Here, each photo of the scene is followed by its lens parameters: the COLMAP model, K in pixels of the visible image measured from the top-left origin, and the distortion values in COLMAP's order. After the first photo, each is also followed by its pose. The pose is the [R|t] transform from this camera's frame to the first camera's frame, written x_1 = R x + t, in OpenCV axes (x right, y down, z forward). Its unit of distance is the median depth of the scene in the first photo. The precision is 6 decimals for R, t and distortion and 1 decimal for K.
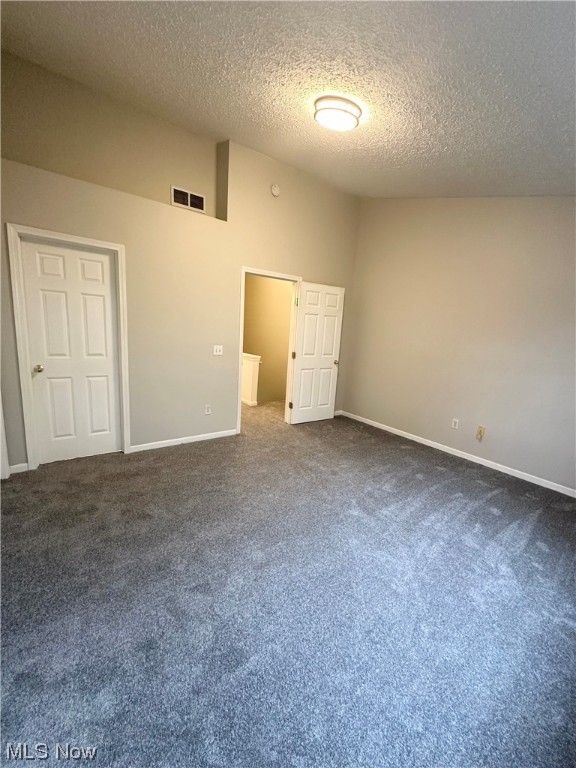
lens RADIAL K [[304.9, 0, 288.4], [0, 304.9, 383.1], [0, 0, 1]] dist [-0.004143, -0.000413]
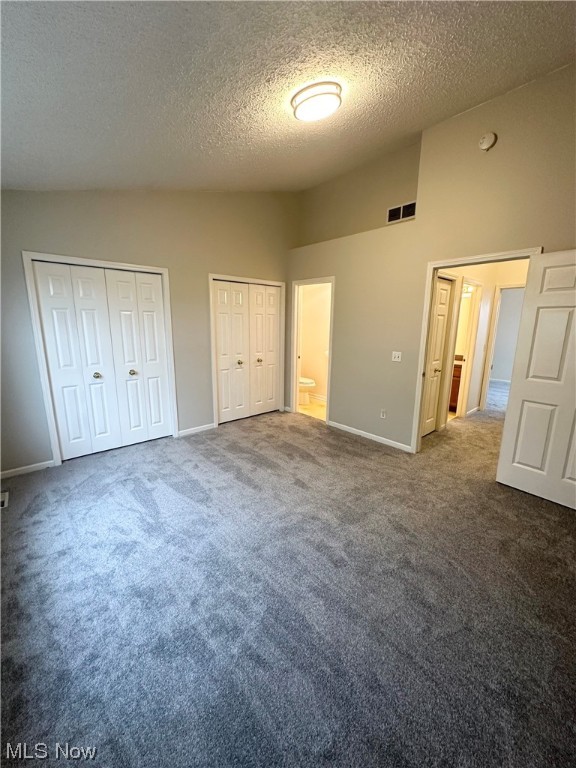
lens RADIAL K [[304.9, 0, 288.4], [0, 304.9, 383.1], [0, 0, 1]] dist [-0.004143, -0.000413]
pose [[0.095011, 0.138370, -0.985813, 0.723039], [-0.185366, 0.975432, 0.119048, -0.078434], [0.978066, 0.171425, 0.118326, 0.572827]]
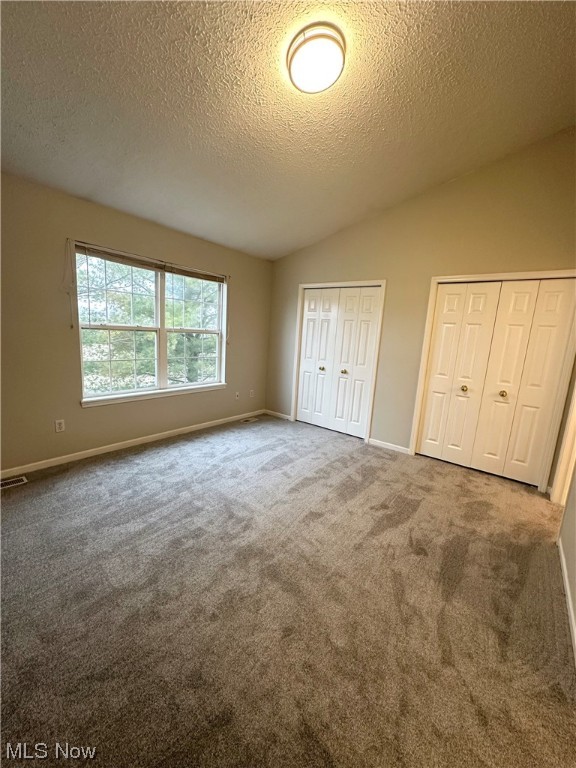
lens RADIAL K [[304.9, 0, 288.4], [0, 304.9, 383.1], [0, 0, 1]] dist [-0.004143, -0.000413]
pose [[-0.954343, -0.072862, -0.289690, 0.245010], [-0.167884, 0.932967, 0.318414, -0.196865], [0.247071, 0.352511, -0.902603, 1.207855]]
